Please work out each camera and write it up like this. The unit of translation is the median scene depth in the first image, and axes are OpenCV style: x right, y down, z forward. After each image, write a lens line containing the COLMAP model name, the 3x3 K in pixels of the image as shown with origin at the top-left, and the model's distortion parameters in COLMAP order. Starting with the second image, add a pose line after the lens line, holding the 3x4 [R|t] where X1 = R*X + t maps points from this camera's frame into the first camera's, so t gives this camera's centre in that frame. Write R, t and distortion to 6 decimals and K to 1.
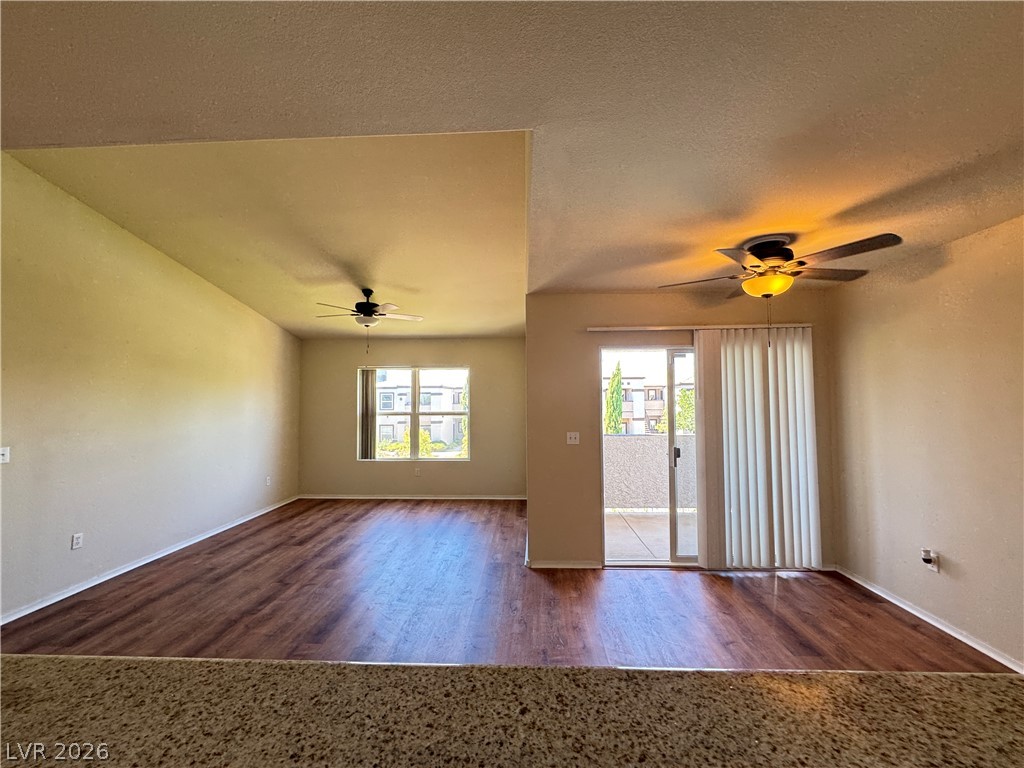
lens RADIAL K [[409.5, 0, 511.9], [0, 409.5, 381.4], [0, 0, 1]] dist [-0.001894, -0.000154]
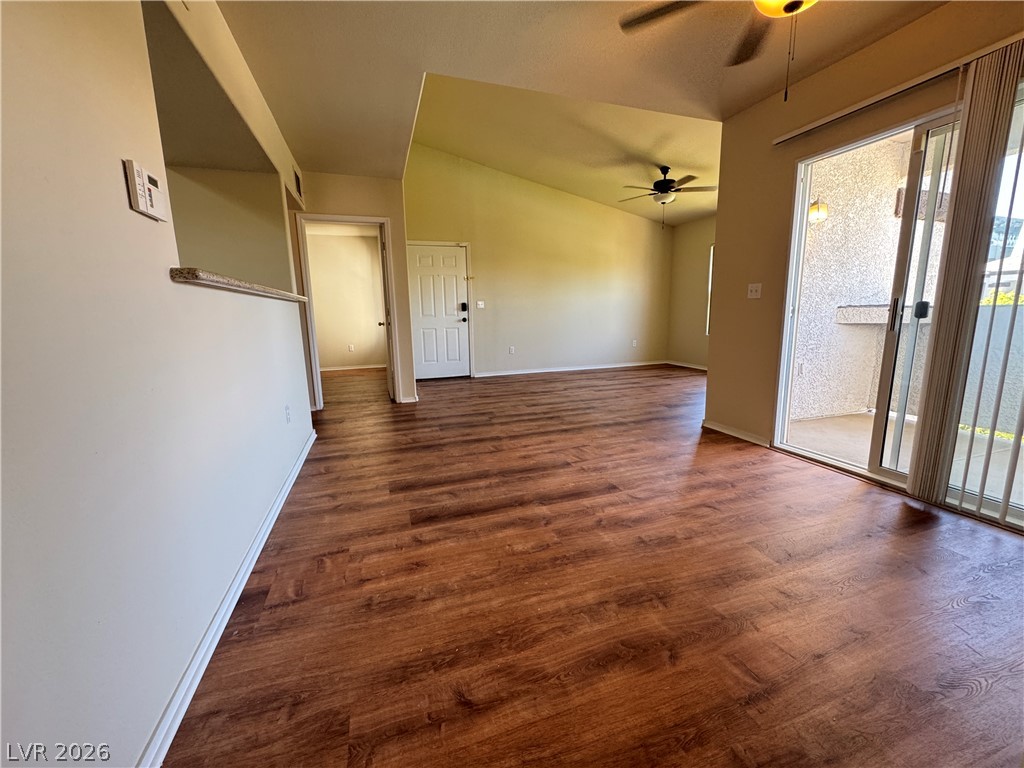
lens RADIAL K [[409.5, 0, 512.3], [0, 409.5, 383.1], [0, 0, 1]] dist [-0.001894, -0.000154]
pose [[0.359039, 0.162296, -0.919104, 0.760744], [0.059942, 0.978722, 0.196239, 0.127925], [0.931396, -0.125550, 0.341671, 0.234649]]
